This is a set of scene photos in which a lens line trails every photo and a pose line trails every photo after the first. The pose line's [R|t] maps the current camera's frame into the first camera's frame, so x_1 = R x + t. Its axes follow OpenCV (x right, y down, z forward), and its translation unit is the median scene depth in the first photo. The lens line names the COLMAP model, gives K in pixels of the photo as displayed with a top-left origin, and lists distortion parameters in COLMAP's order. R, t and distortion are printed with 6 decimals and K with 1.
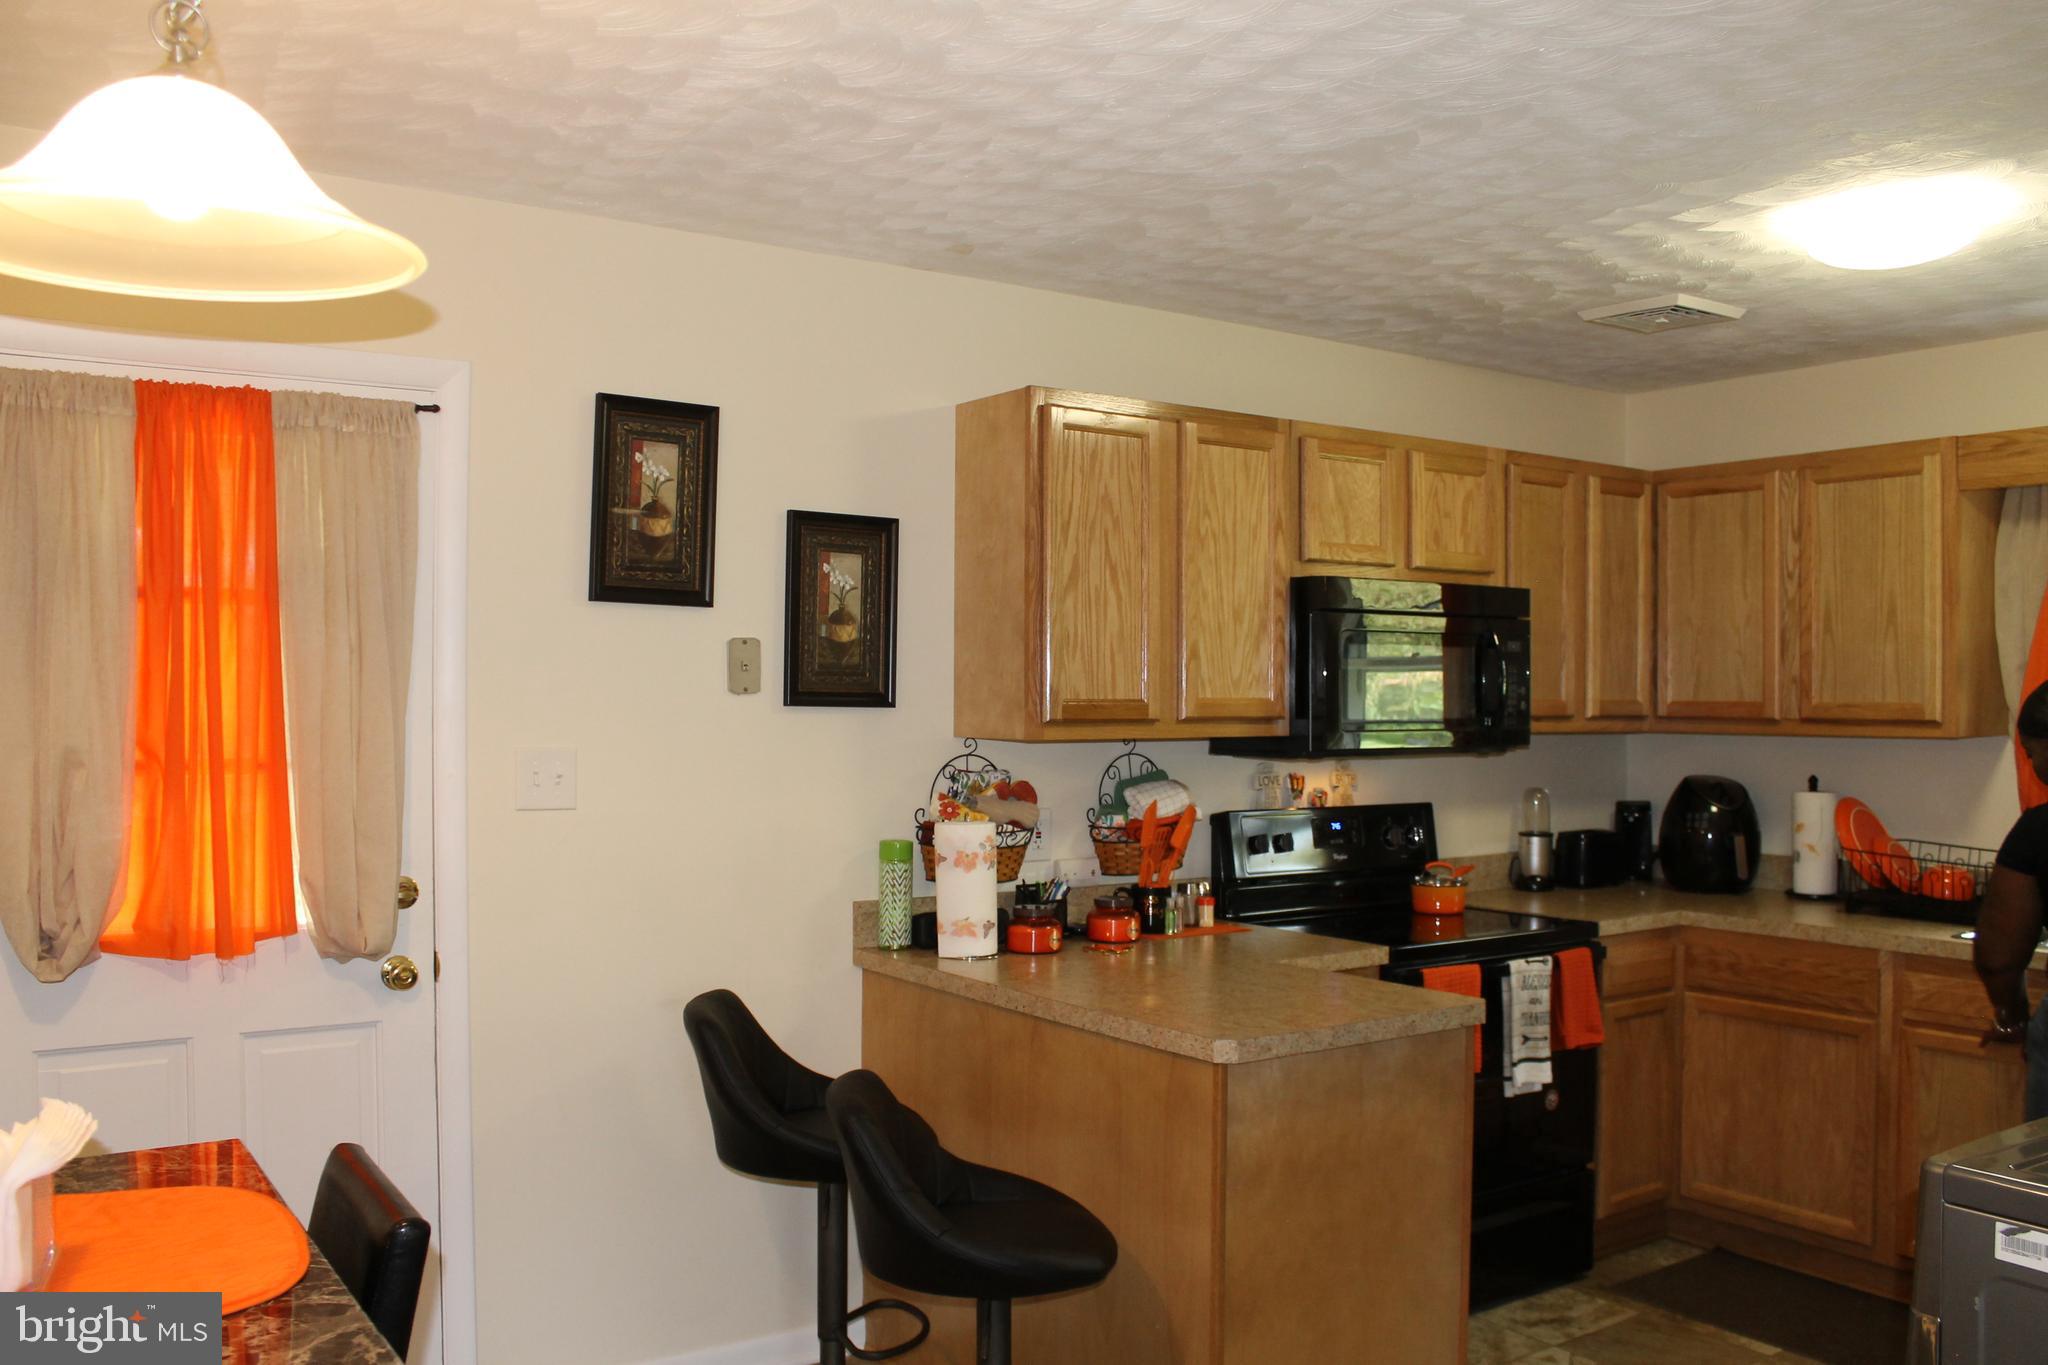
lens RADIAL K [[1718.9, 0, 1029.9], [0, 1718.9, 695.6], [0, 0, 1]] dist [-0.110503, 0.058872]
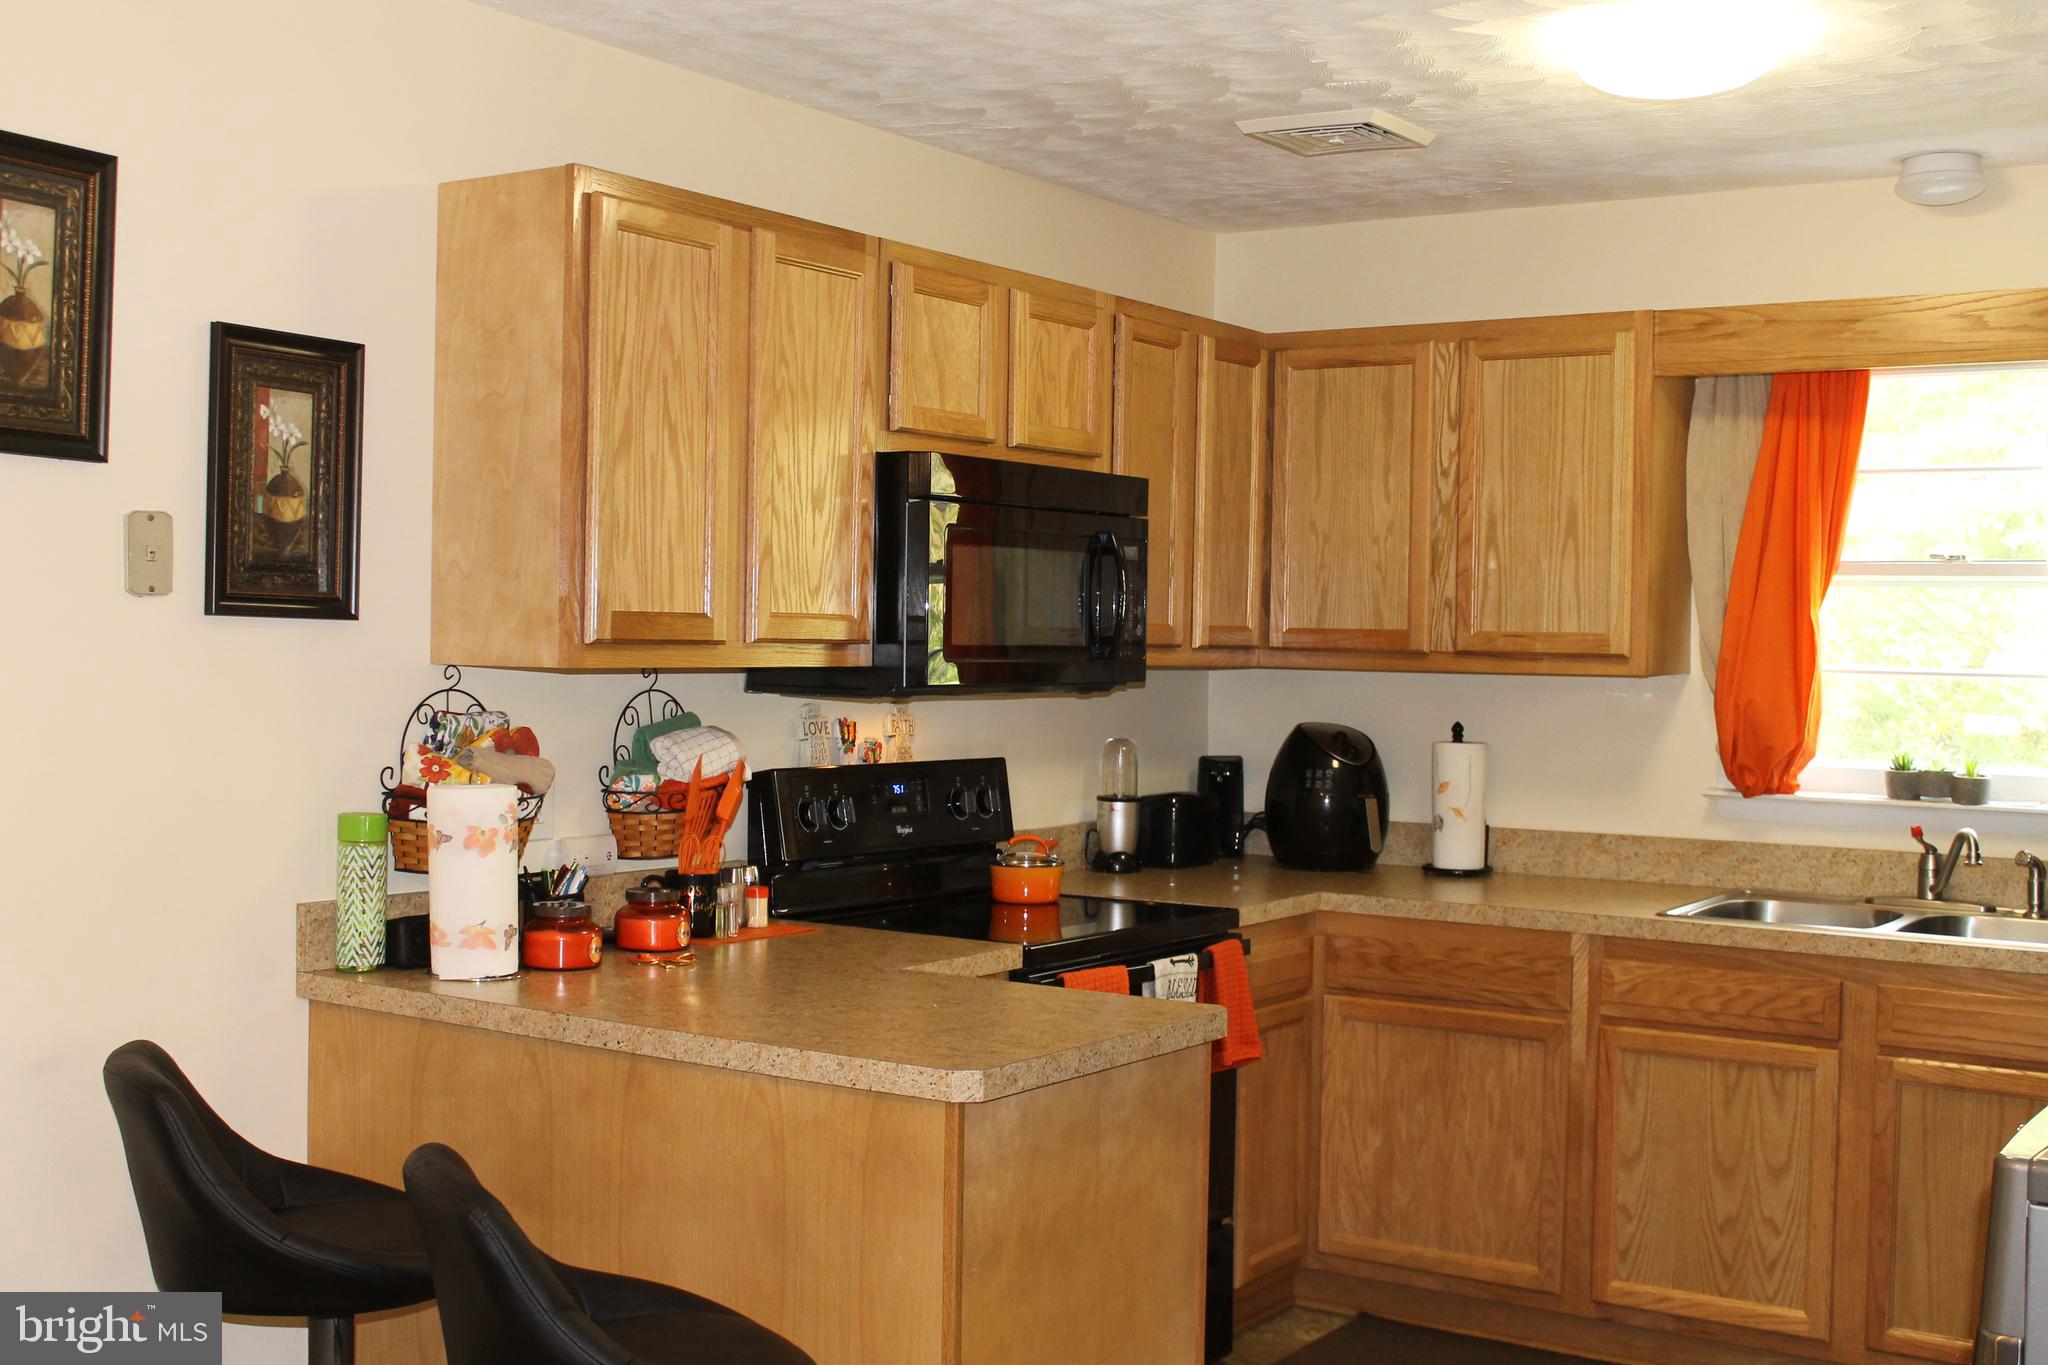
lens RADIAL K [[2338.4, 0, 1012.3], [0, 2338.4, 693.1], [0, 0, 1]] dist [-0.054884, 0.000000]
pose [[0.934114, 0.002811, 0.356965, -0.154485], [-0.013329, 0.999546, 0.027009, 0.007021], [-0.356727, -0.029987, 0.933727, 0.035931]]
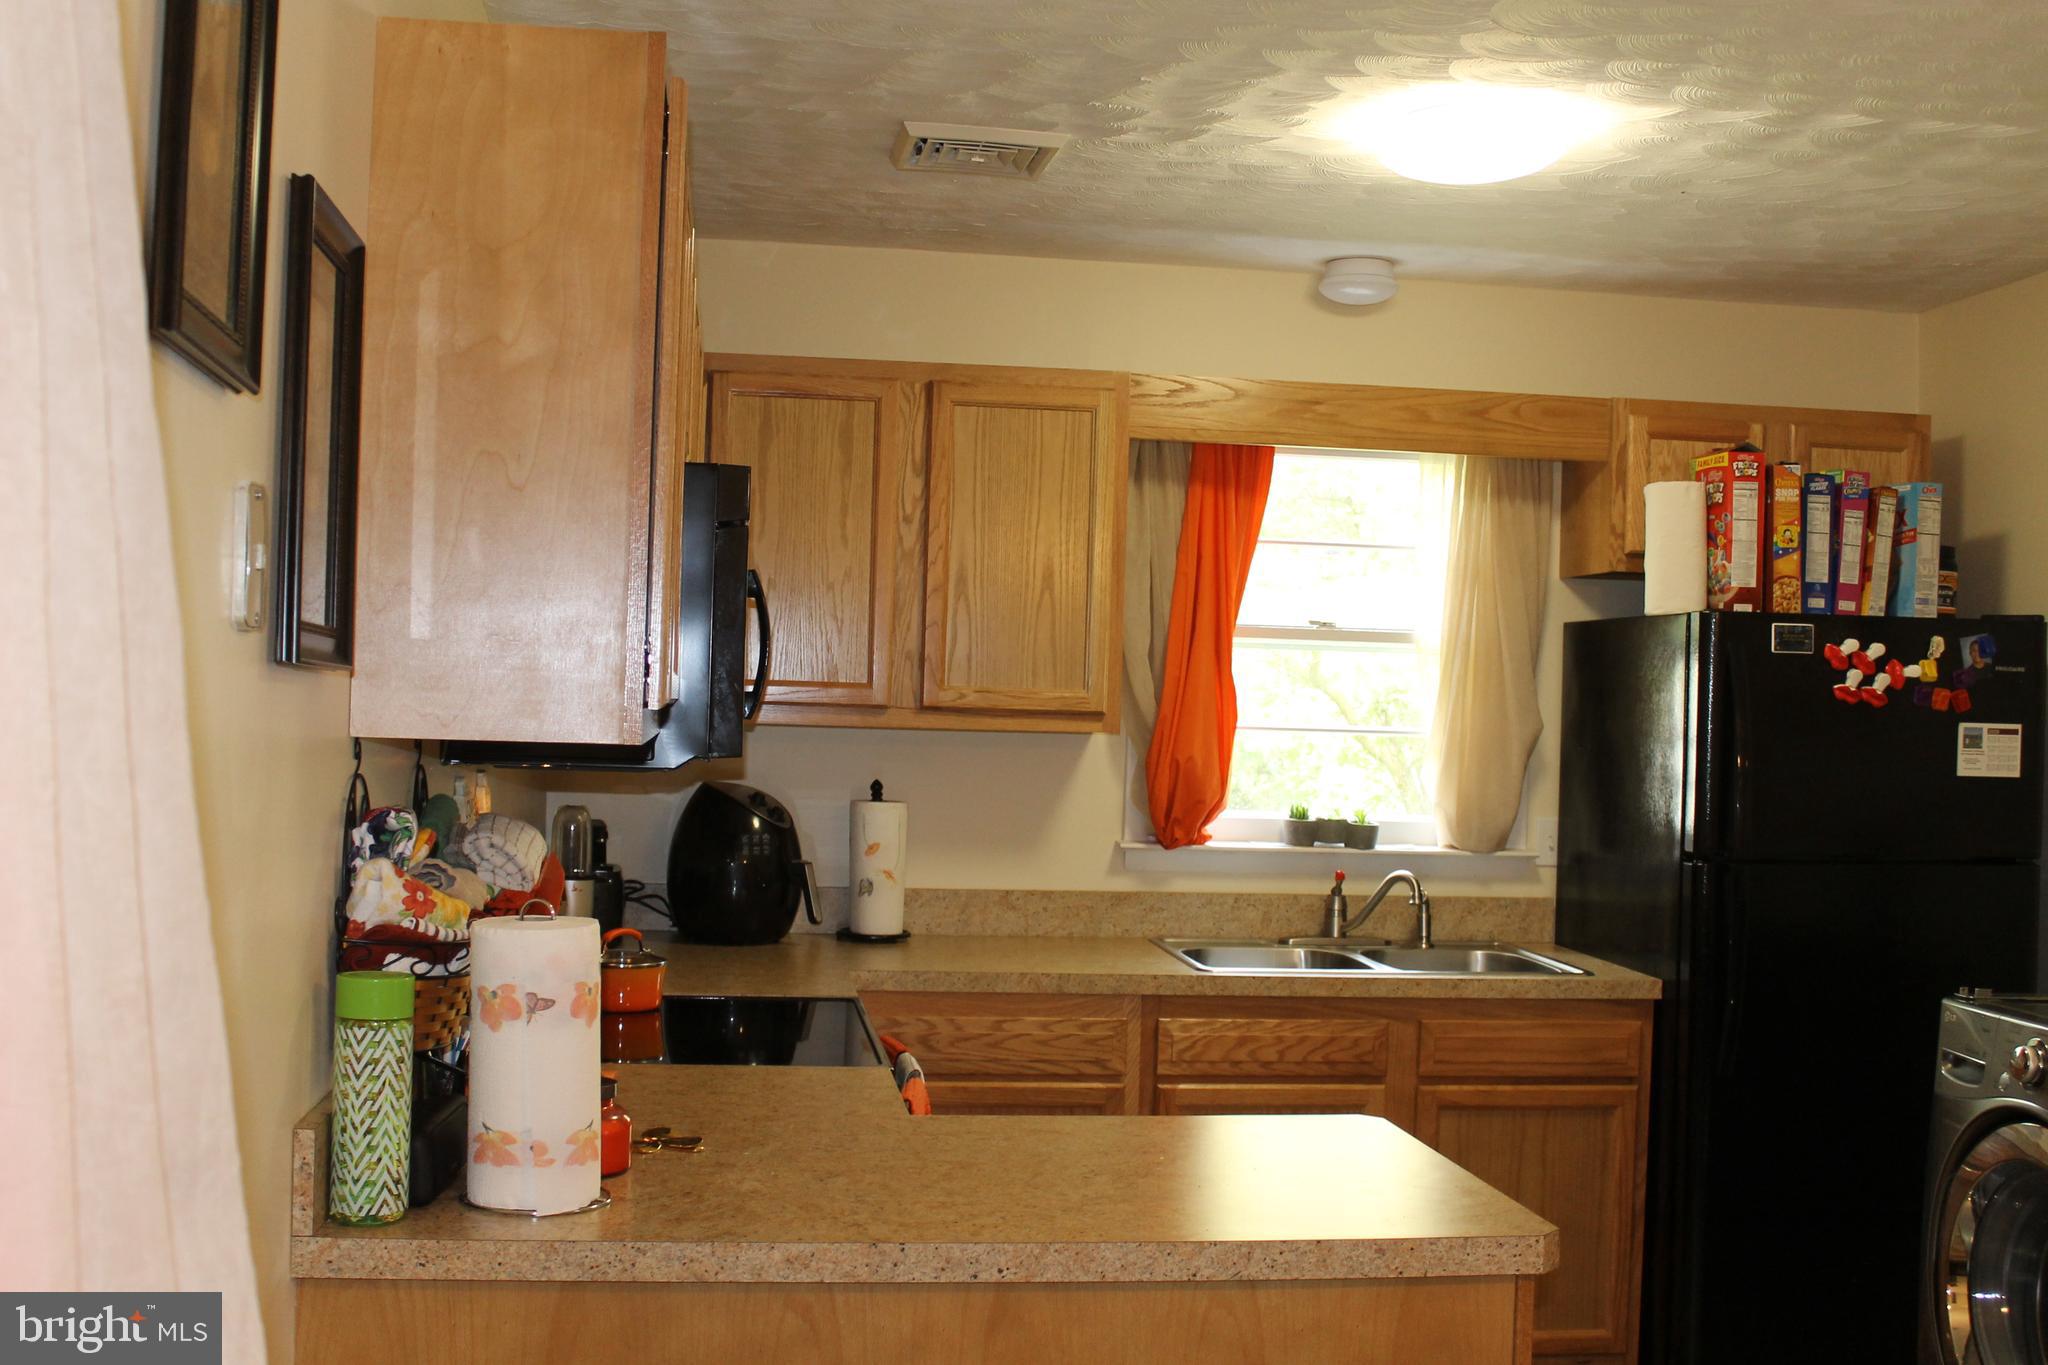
lens RADIAL K [[2208.2, 0, 1023.3], [0, 2208.2, 687.4], [0, 0, 1]] dist [-0.080508, 0.000000]
pose [[0.461290, 0.015687, 0.887111, -0.460907], [-0.027441, 0.999618, -0.003408, 0.007680], [-0.886825, -0.022771, 0.461544, 0.549378]]
